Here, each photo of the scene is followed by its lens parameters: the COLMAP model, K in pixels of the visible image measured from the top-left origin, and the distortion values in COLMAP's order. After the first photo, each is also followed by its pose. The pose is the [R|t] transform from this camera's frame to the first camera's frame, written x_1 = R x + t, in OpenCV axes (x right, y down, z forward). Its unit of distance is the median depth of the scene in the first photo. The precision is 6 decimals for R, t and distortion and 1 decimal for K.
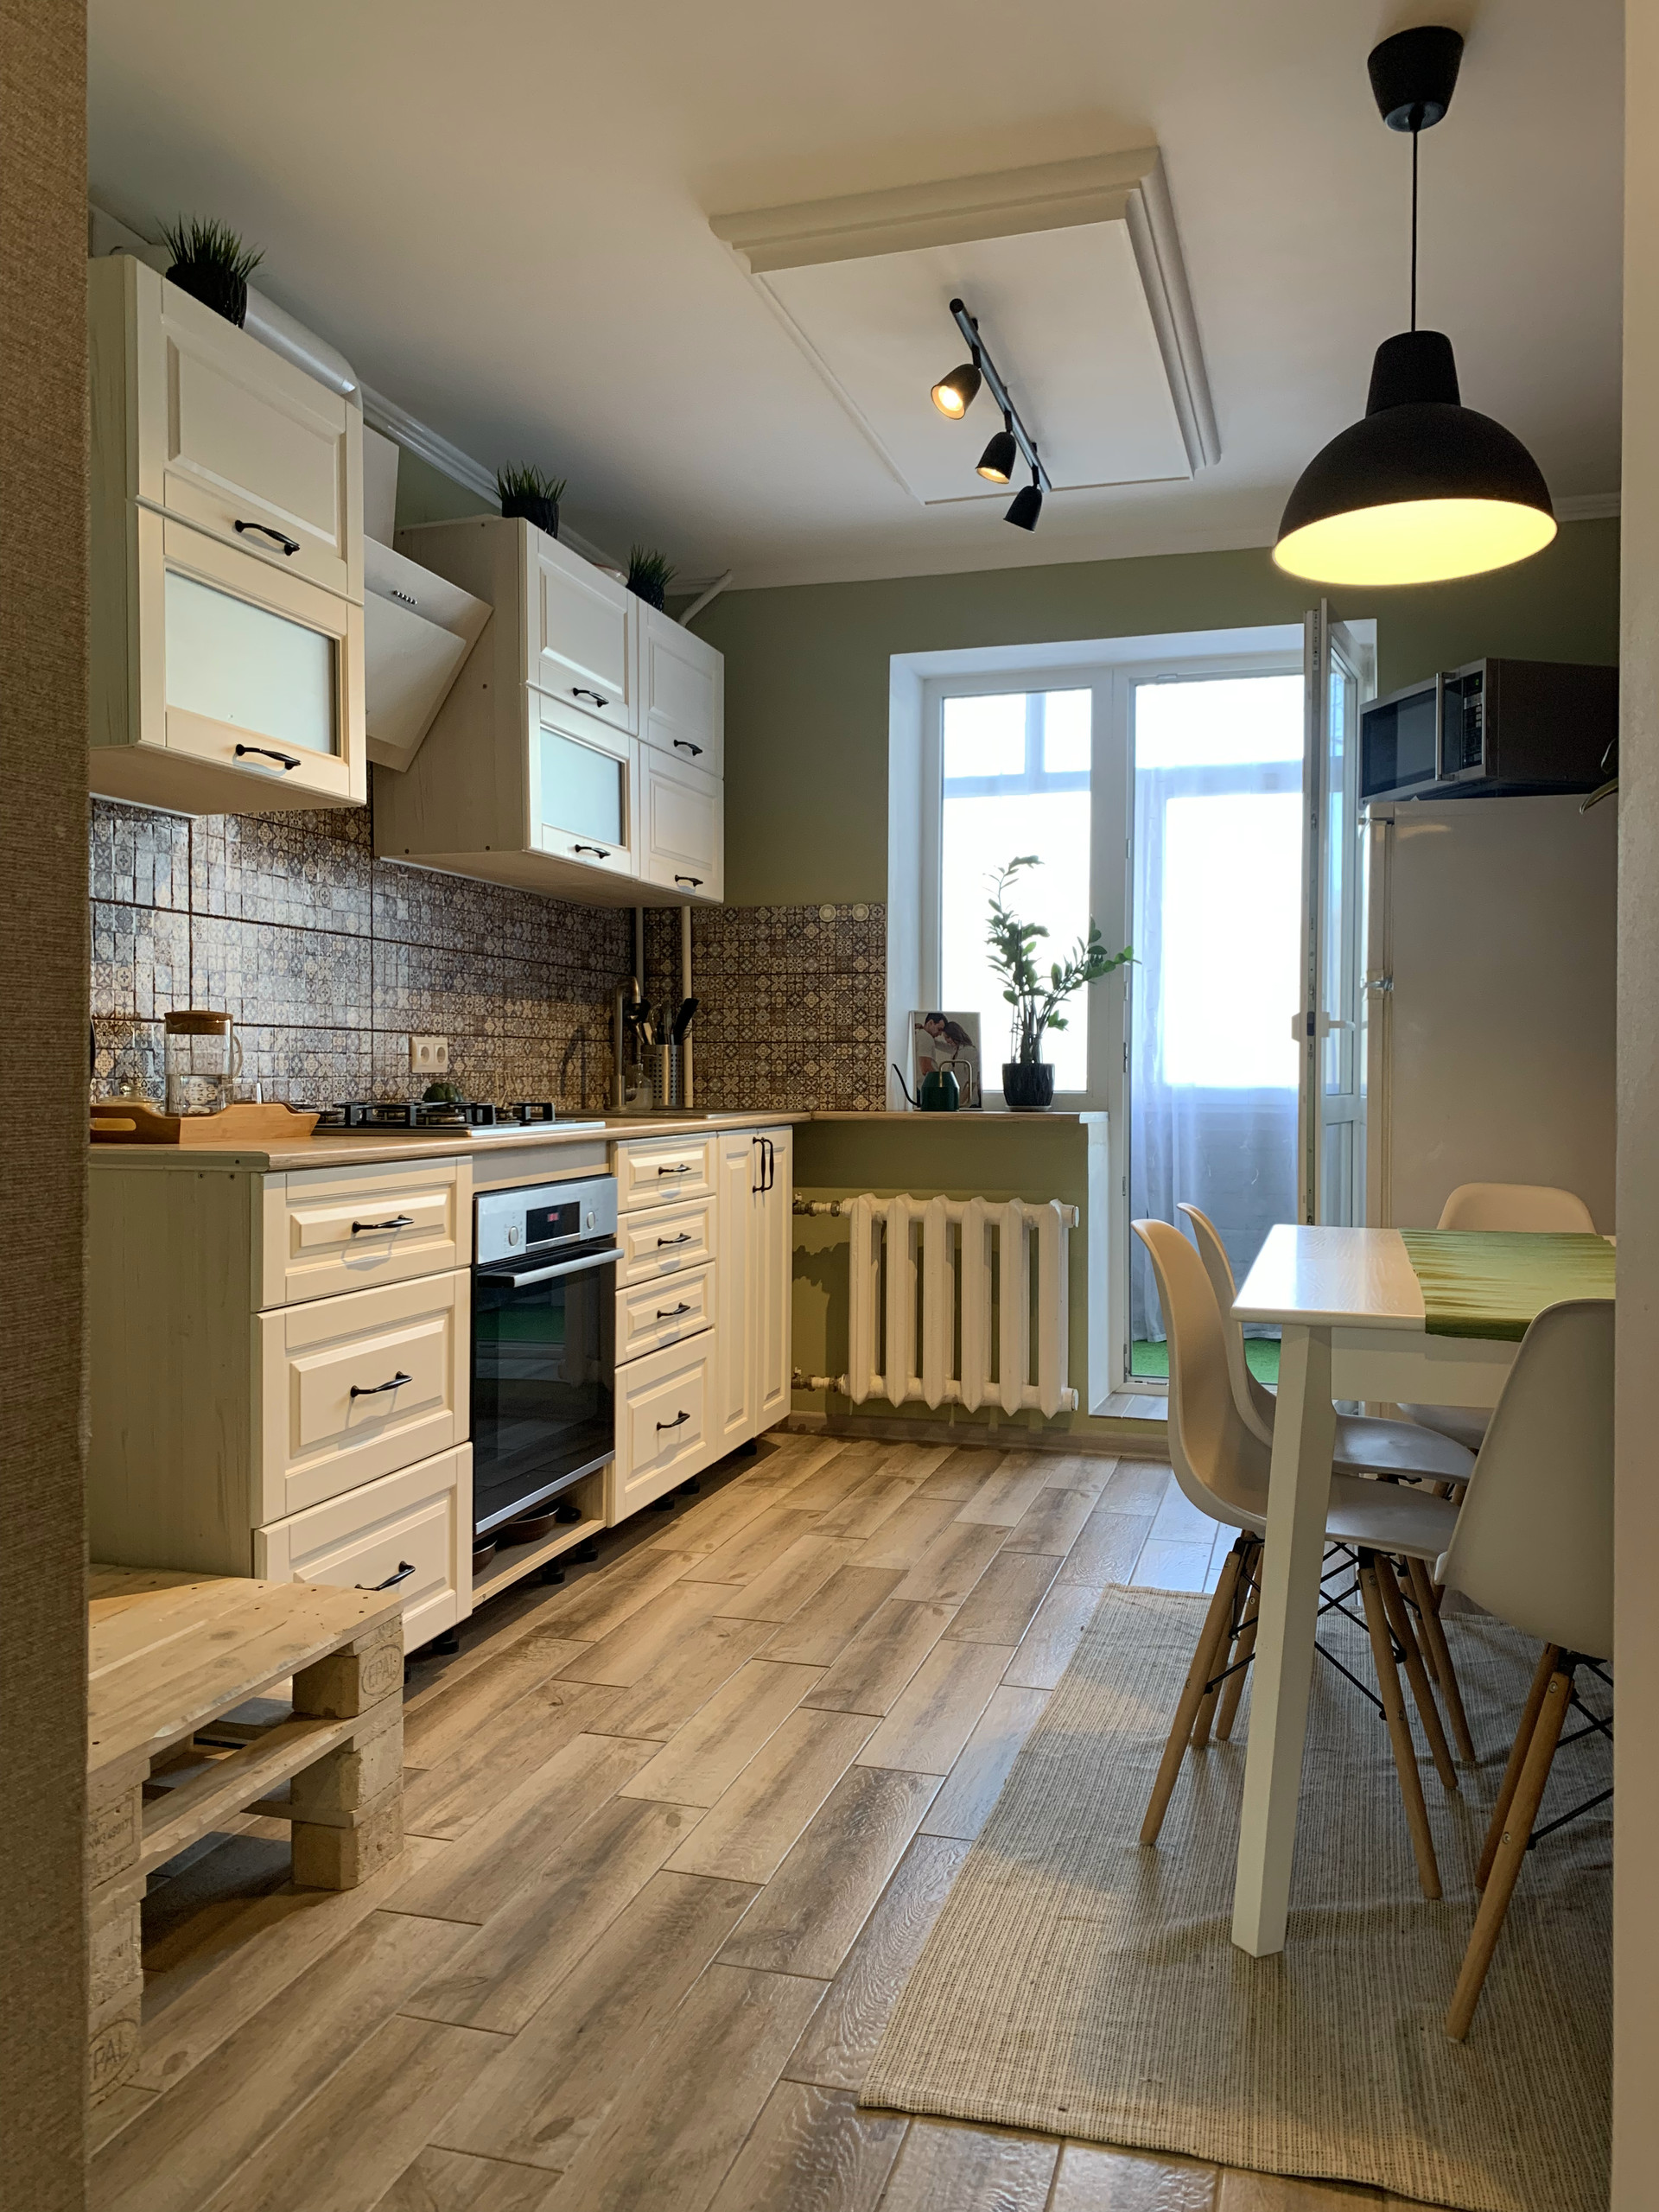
lens RADIAL K [[1698.5, 0, 845.5], [0, 1698.5, 1097.0], [0, 0, 1]] dist [0.015637, -0.024852]
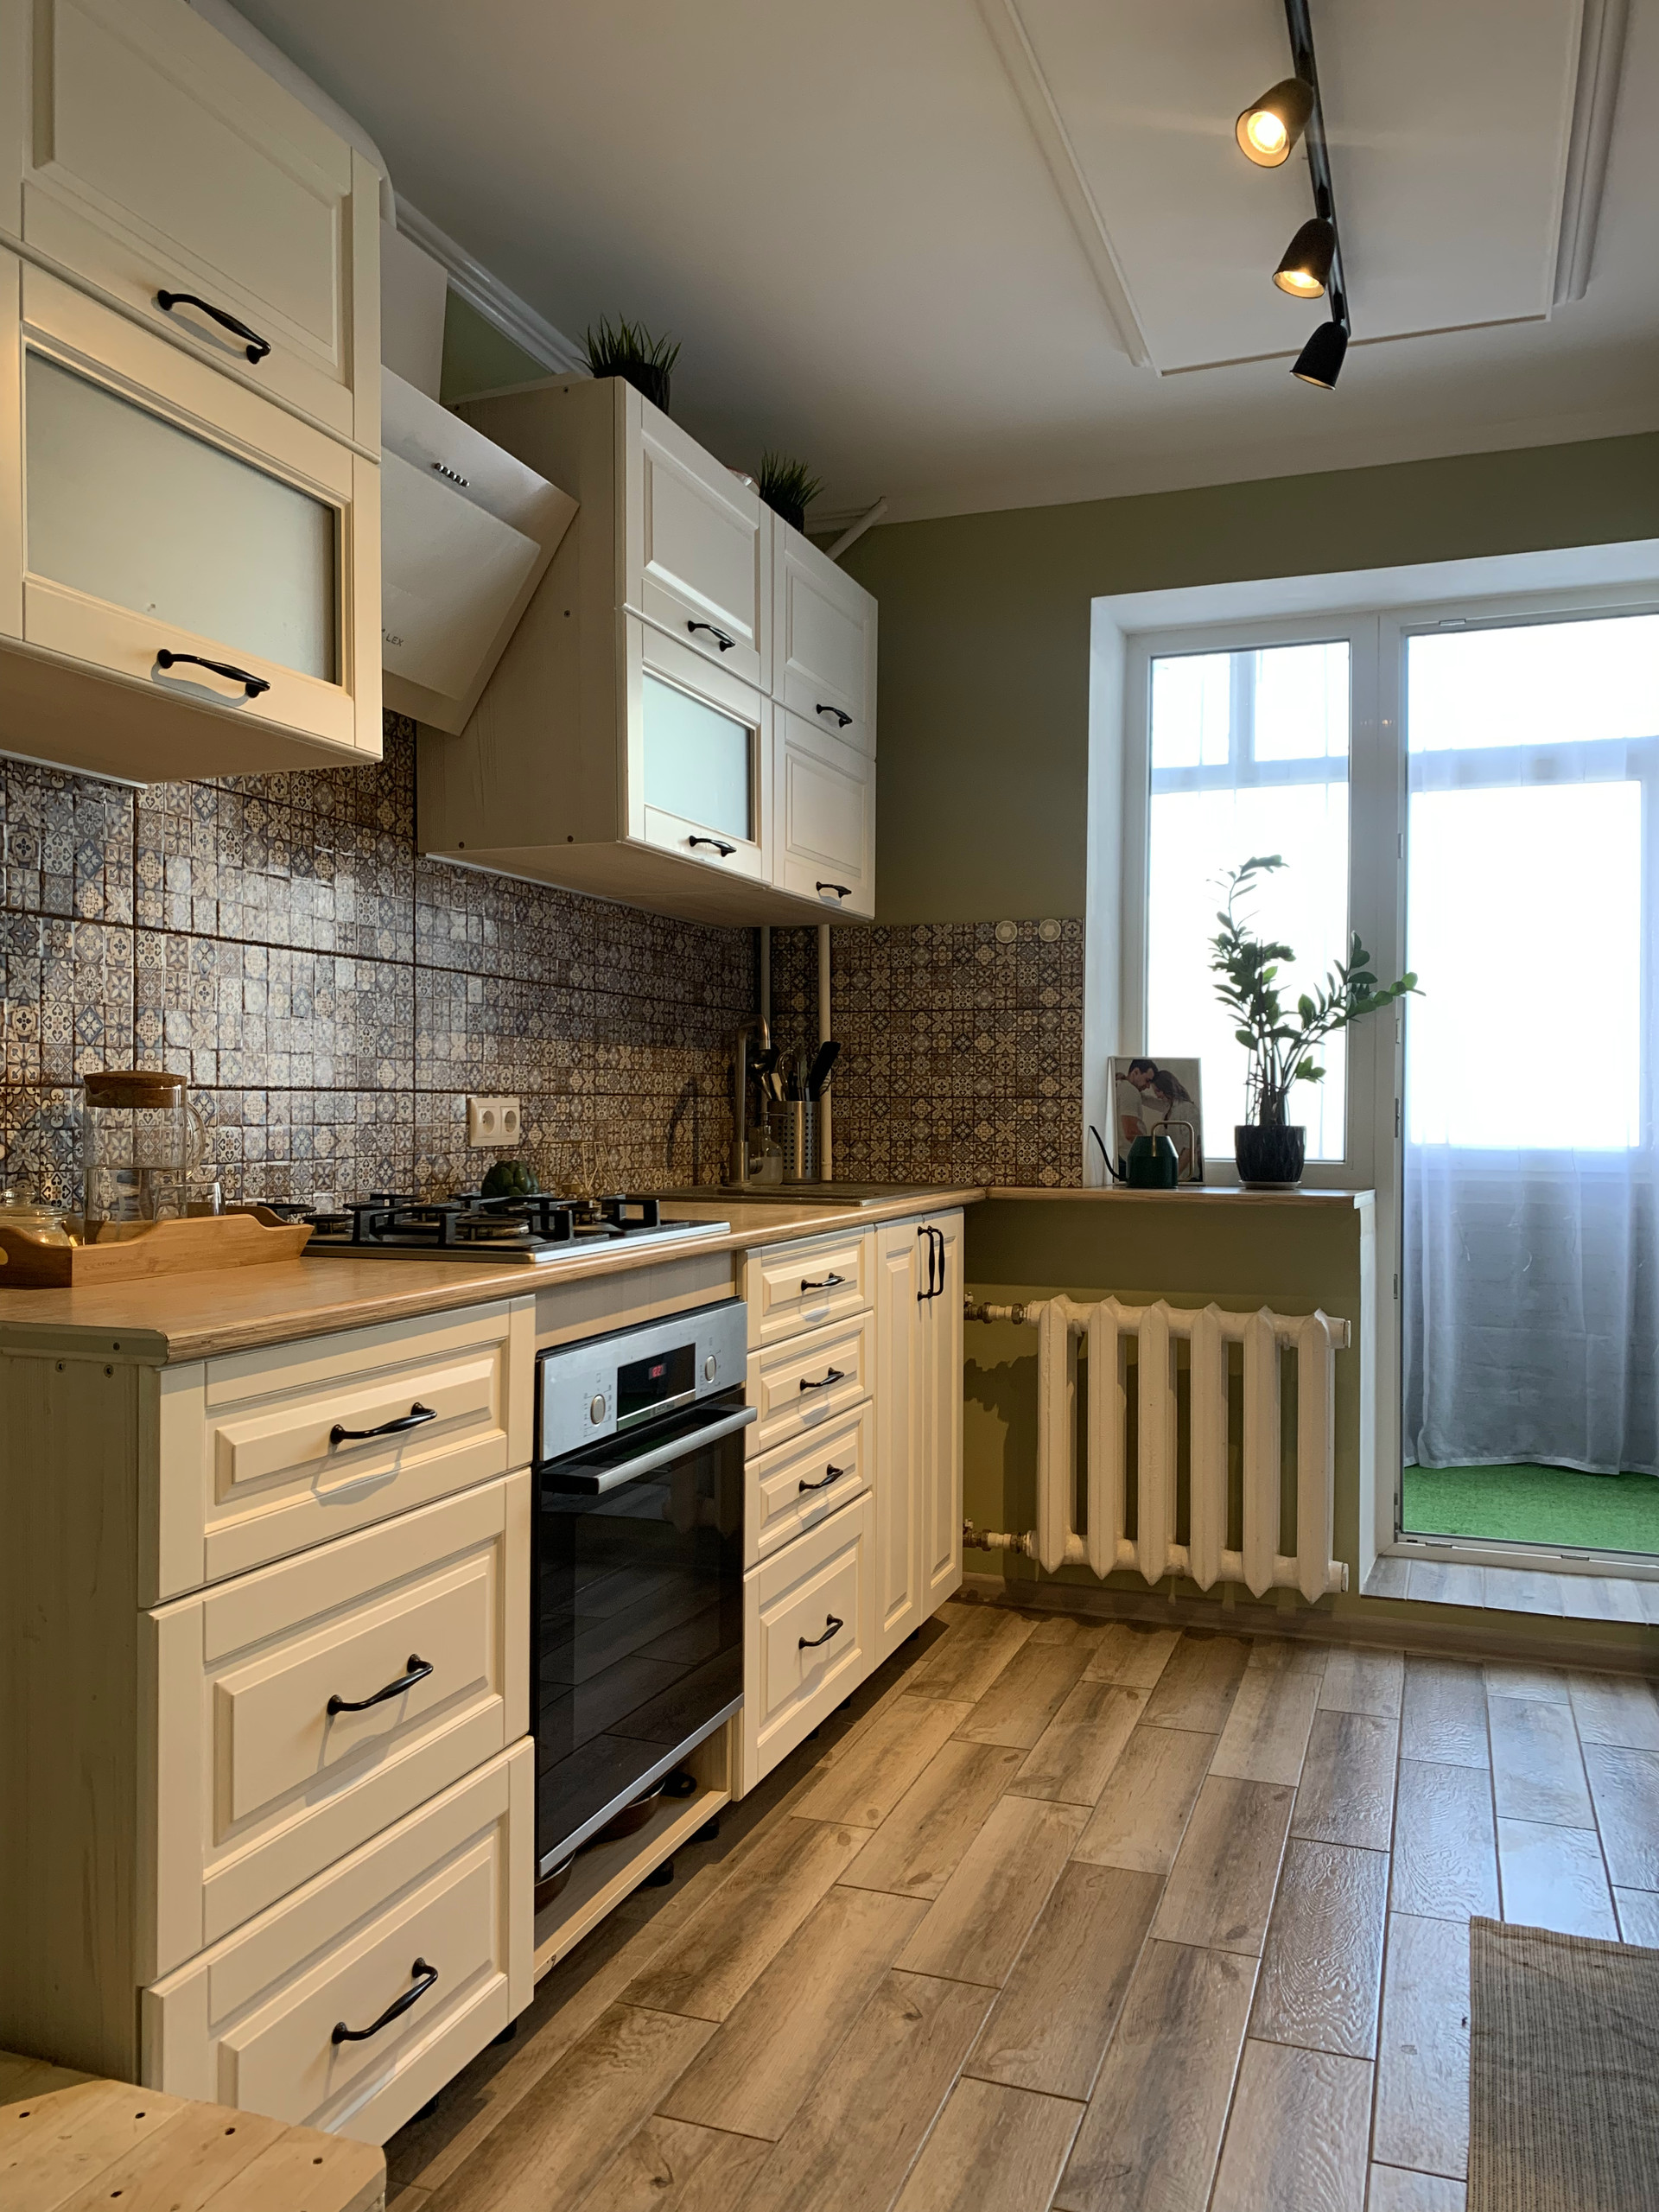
lens RADIAL K [[1698.5, 0, 807.2], [0, 1698.5, 1106.6], [0, 0, 1]] dist [0.015637, -0.024852]
pose [[0.996639, 0.001593, -0.081901, -0.050454], [-0.002725, 0.999902, -0.013721, -0.022984], [0.081871, 0.013898, 0.996546, 0.287856]]
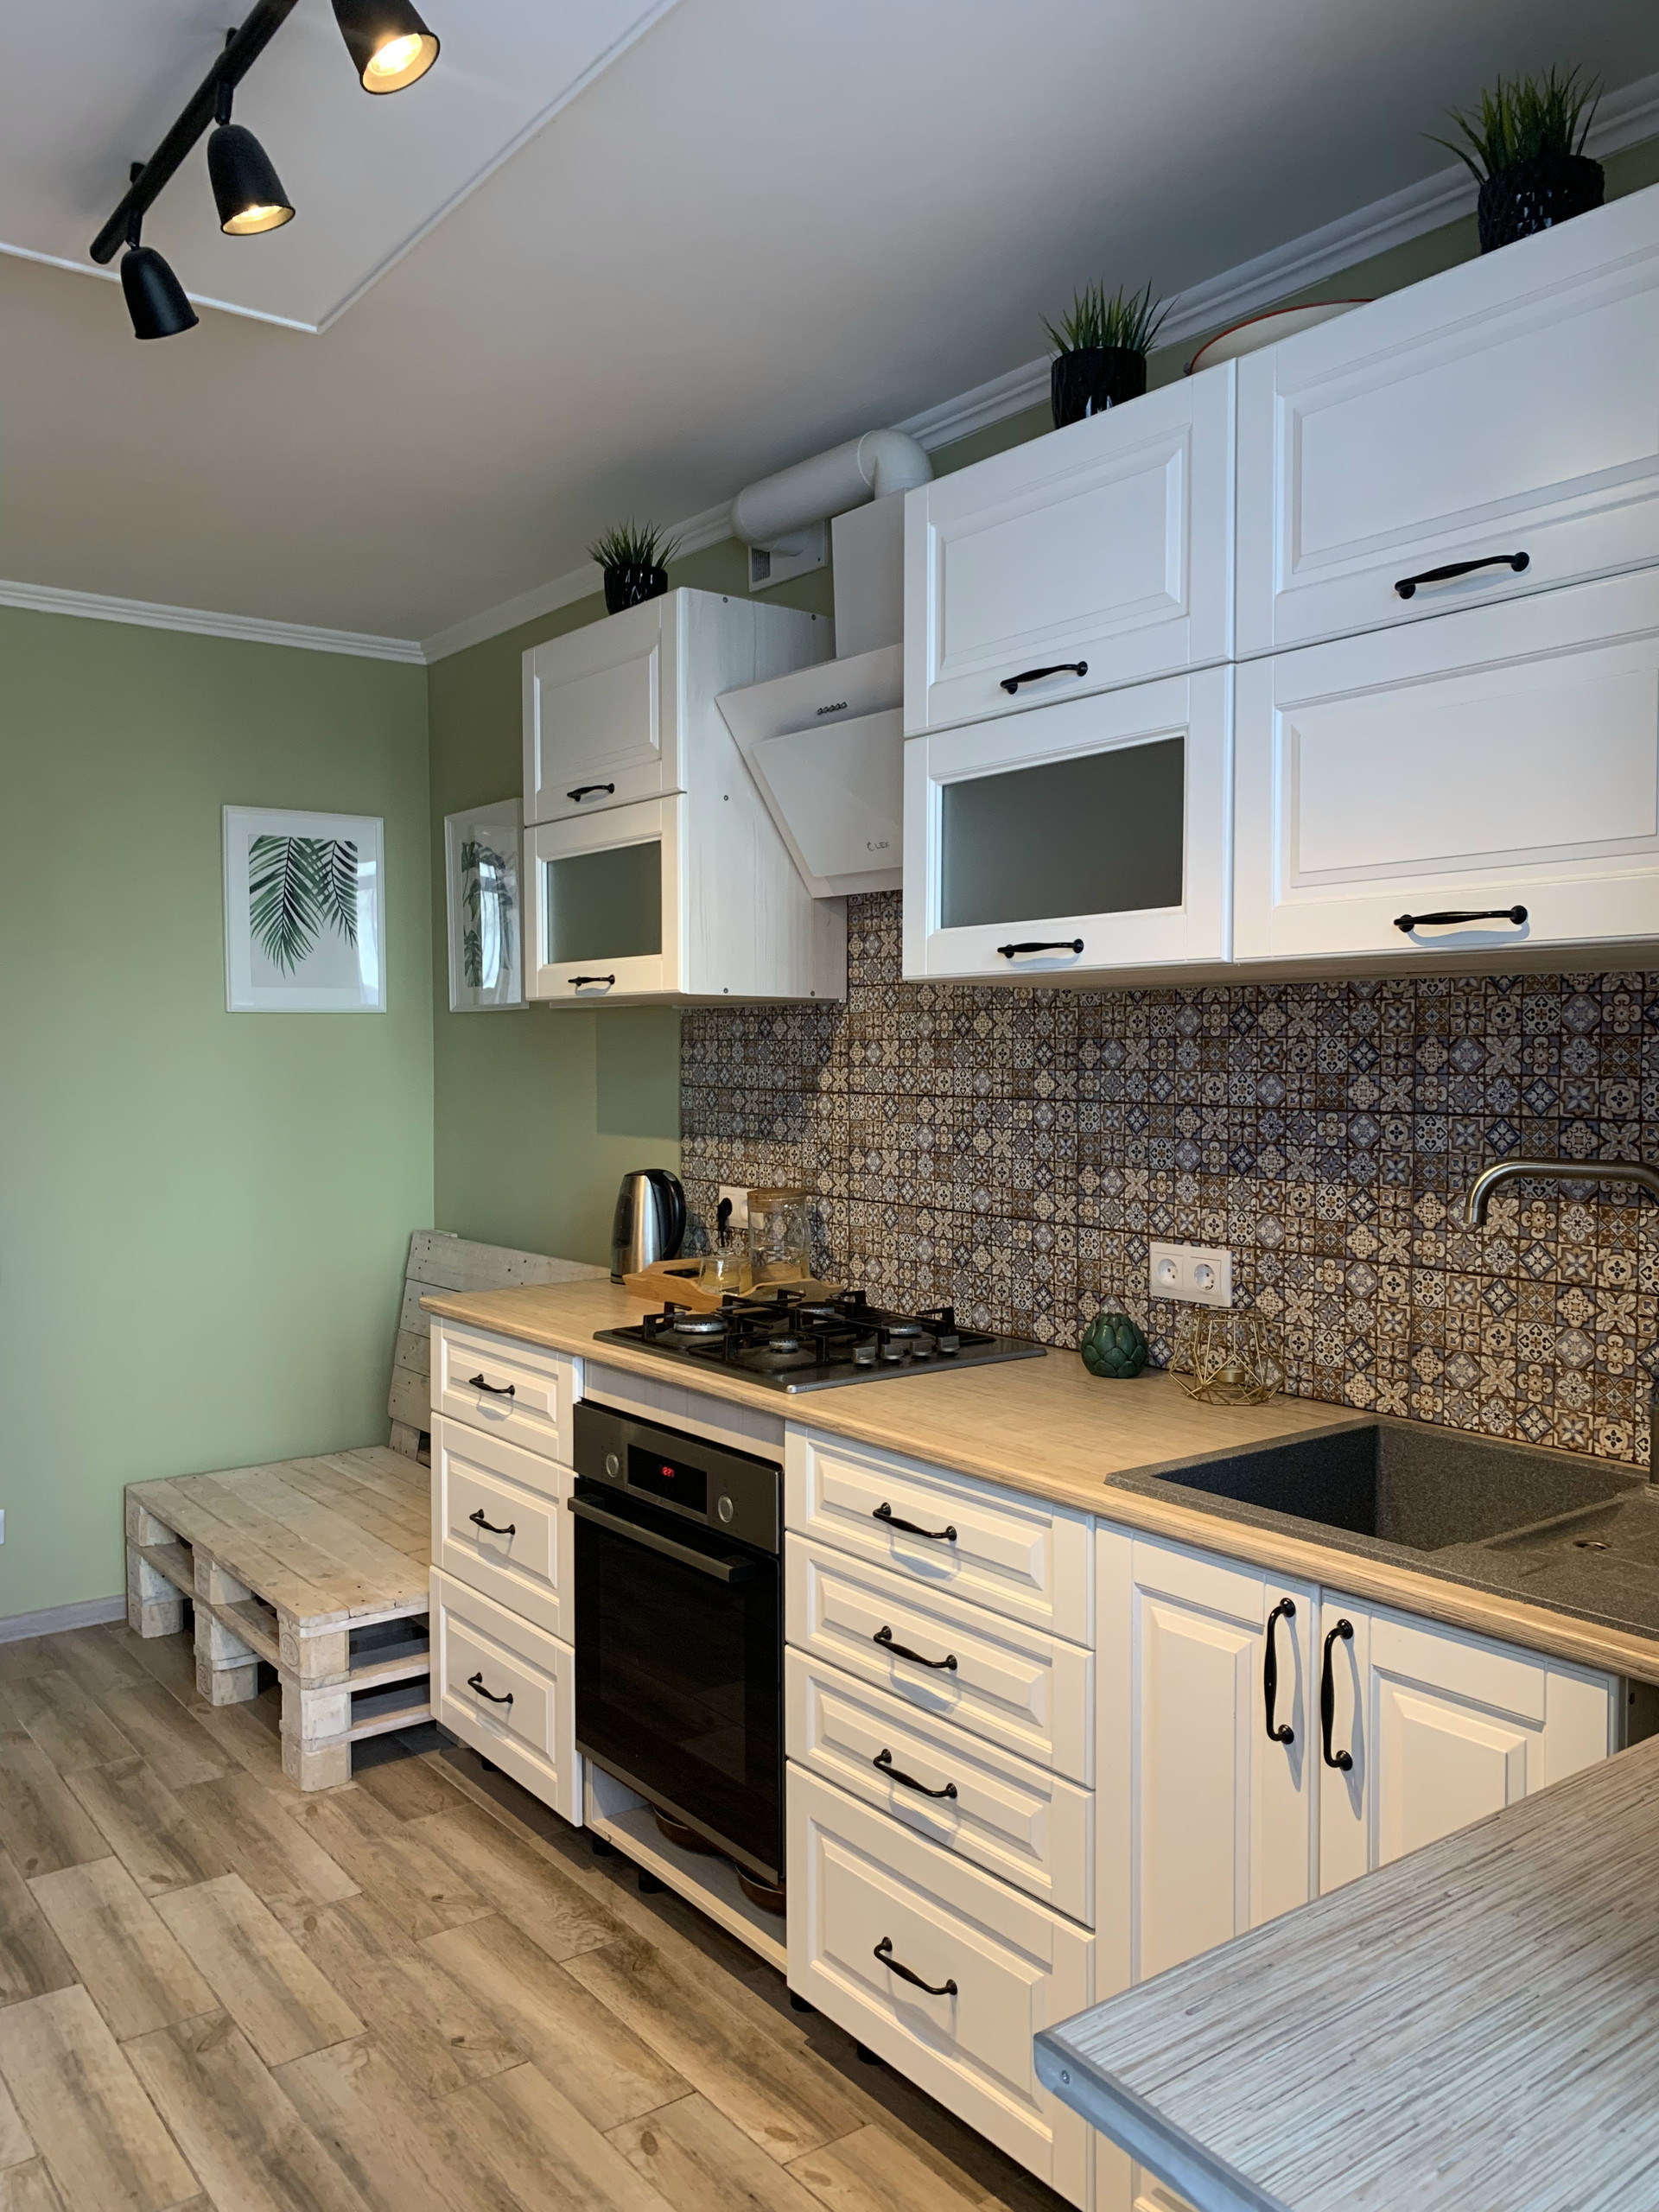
lens RADIAL K [[1698.5, 0, 838.9], [0, 1698.5, 1113.1], [0, 0, 1]] dist [0.015637, -0.024852]
pose [[-0.597491, 0.028459, -0.801370, 0.370041], [-0.013335, 0.998879, 0.045415, -0.120252], [0.801765, 0.037822, -0.596442, 1.359807]]
